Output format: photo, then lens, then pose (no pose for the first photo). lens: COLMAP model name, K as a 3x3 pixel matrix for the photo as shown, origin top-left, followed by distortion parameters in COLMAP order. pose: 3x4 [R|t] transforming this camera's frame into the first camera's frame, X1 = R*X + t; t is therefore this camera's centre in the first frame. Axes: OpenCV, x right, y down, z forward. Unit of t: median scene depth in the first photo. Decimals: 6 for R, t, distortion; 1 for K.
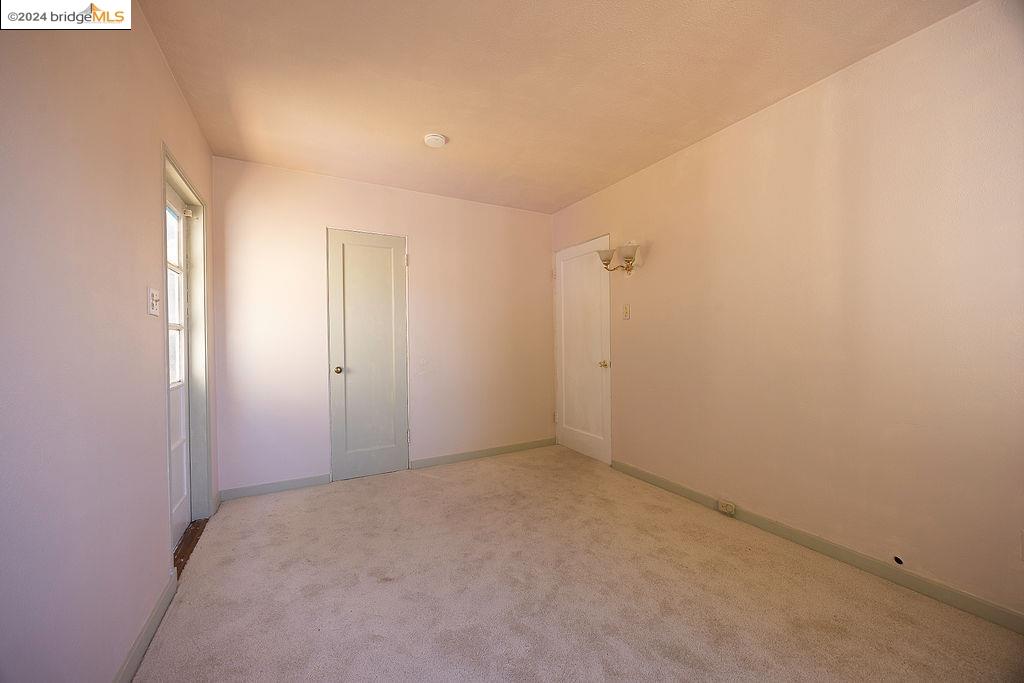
lens RADIAL K [[389.2, 0, 516.0], [0, 389.2, 339.7], [0, 0, 1]] dist [0.000630, 0.000044]
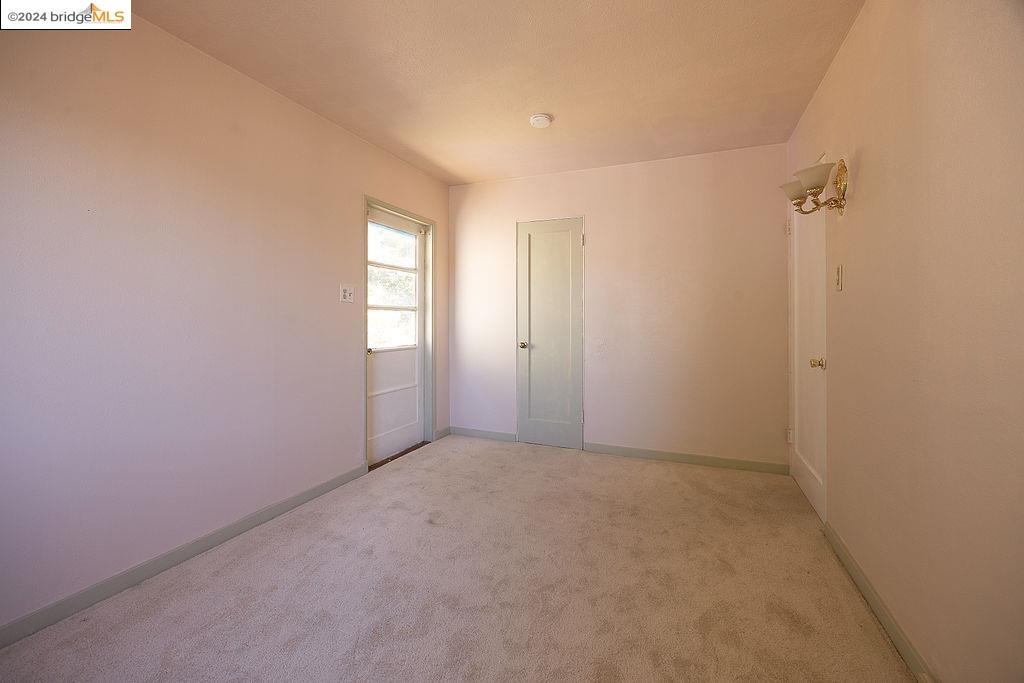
lens RADIAL K [[401.4, 0, 527.6], [0, 401.4, 317.1], [0, 0, 1]] dist [-0.000293, 0.000027]
pose [[0.640872, 0.009731, -0.767586, 0.460481], [-0.011047, 0.999933, 0.003454, -0.009394], [0.767569, 0.006266, 0.640936, 0.255120]]
